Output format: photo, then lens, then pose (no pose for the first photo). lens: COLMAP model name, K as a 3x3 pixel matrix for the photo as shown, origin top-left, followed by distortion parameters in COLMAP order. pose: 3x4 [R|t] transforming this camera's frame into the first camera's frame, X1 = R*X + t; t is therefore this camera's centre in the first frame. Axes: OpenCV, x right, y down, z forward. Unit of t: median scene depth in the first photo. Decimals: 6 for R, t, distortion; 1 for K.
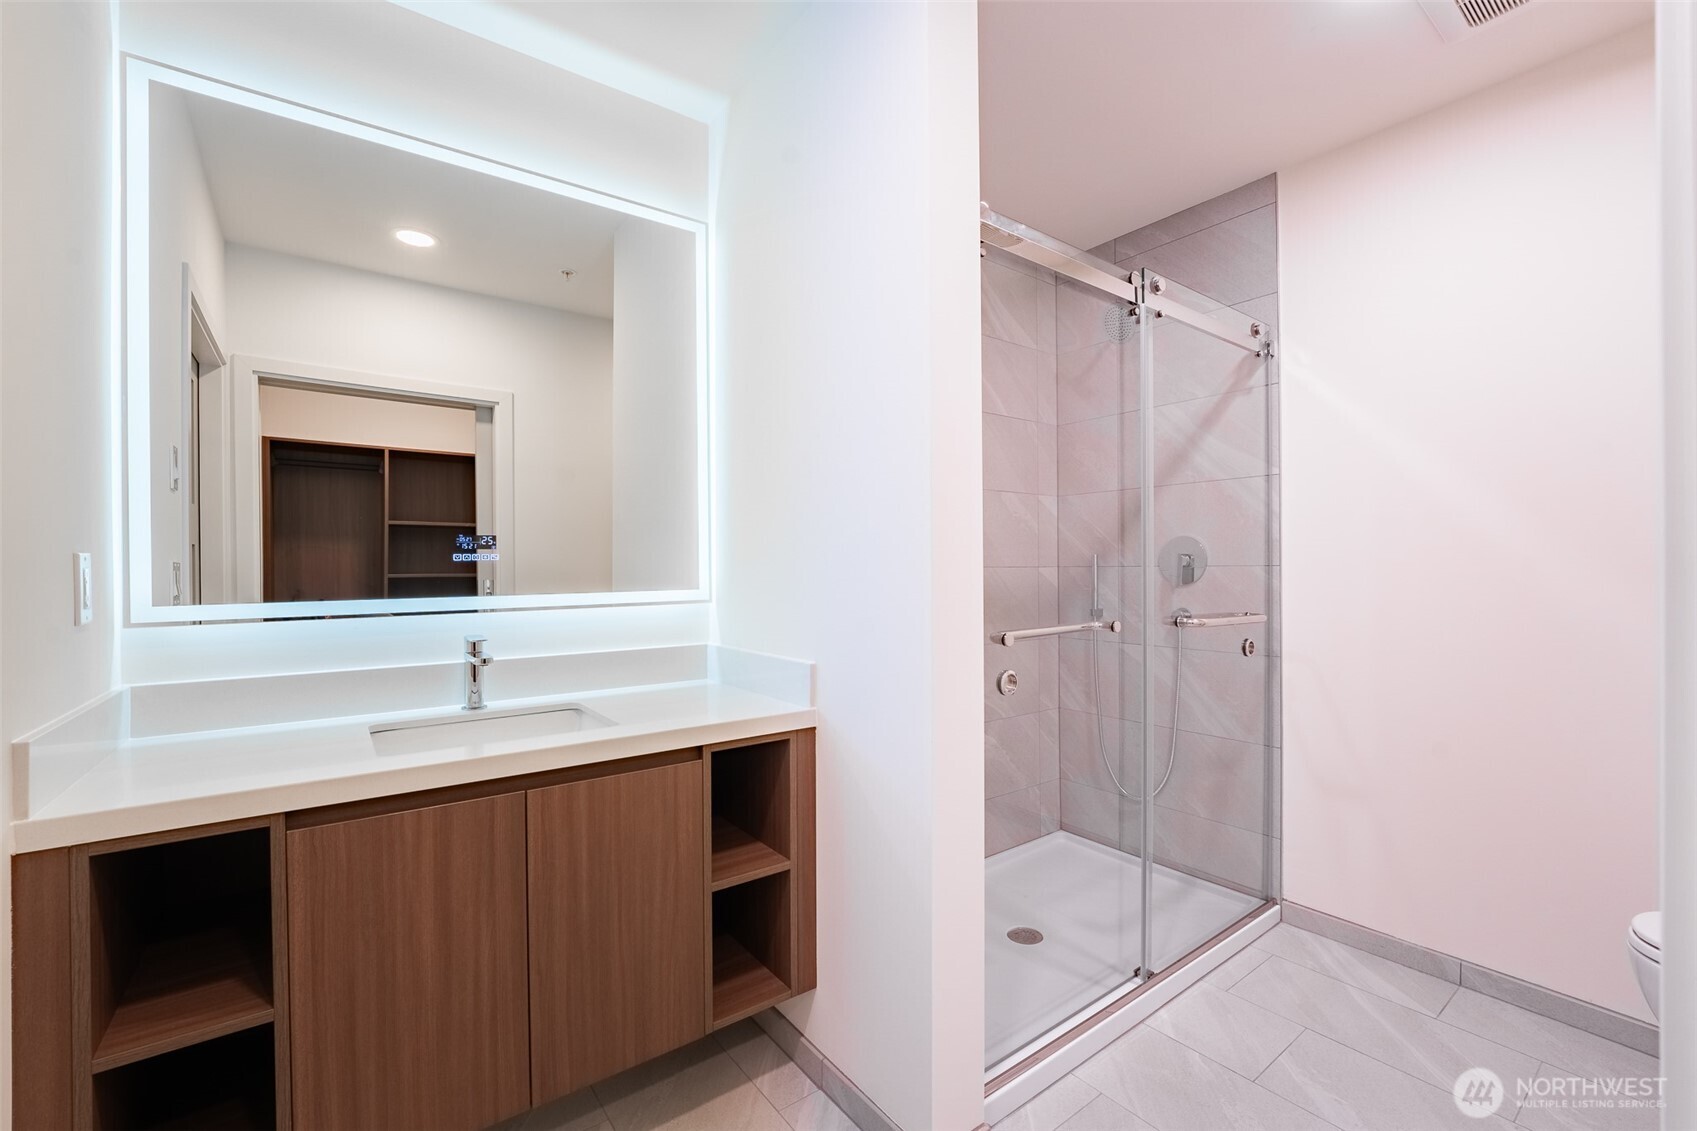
lens RADIAL K [[720.5, 0, 829.8], [0, 720.5, 565.9], [0, 0, 1]] dist [-0.002506, 0.000887]
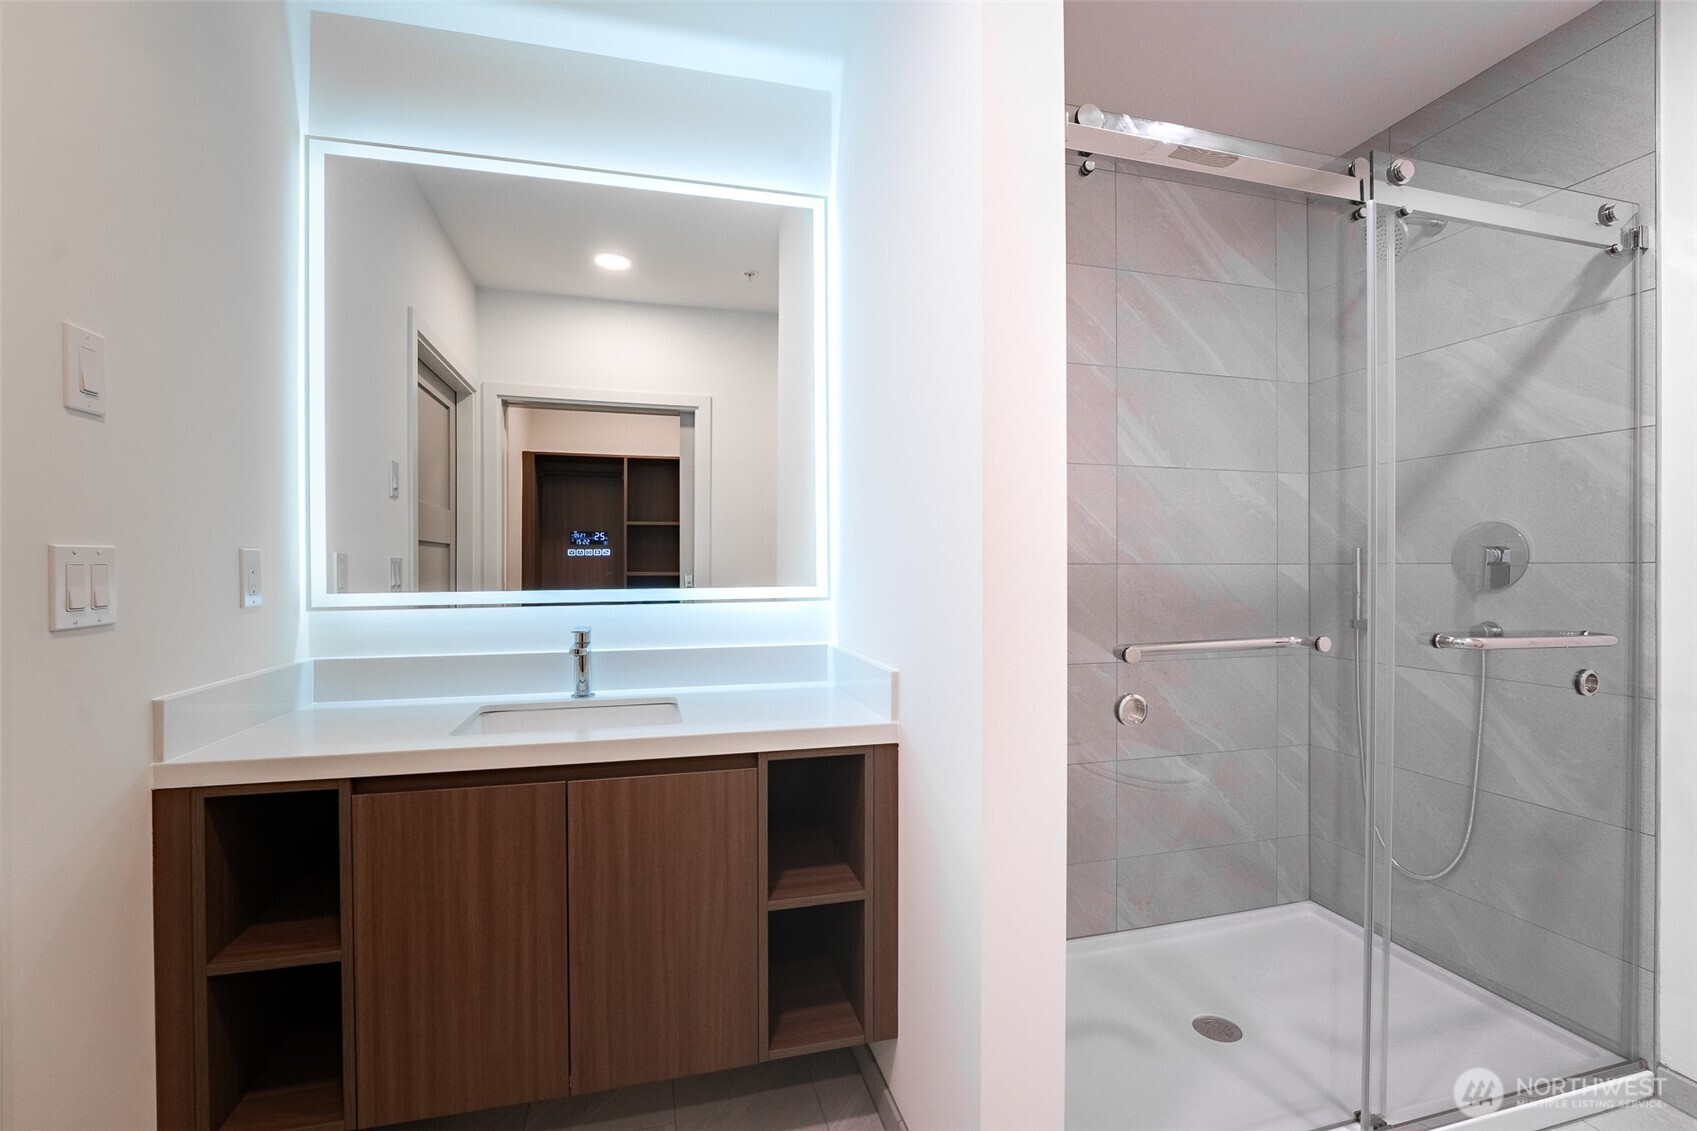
lens RADIAL K [[741.6, 0, 841.0], [0, 741.6, 566.9], [0, 0, 1]] dist [-0.008480, 0.002029]
pose [[0.932720, 0.003165, -0.360588, 0.202073], [-0.002068, 0.999992, 0.003429, 0.003862], [0.360596, -0.002453, 0.932719, 0.108869]]
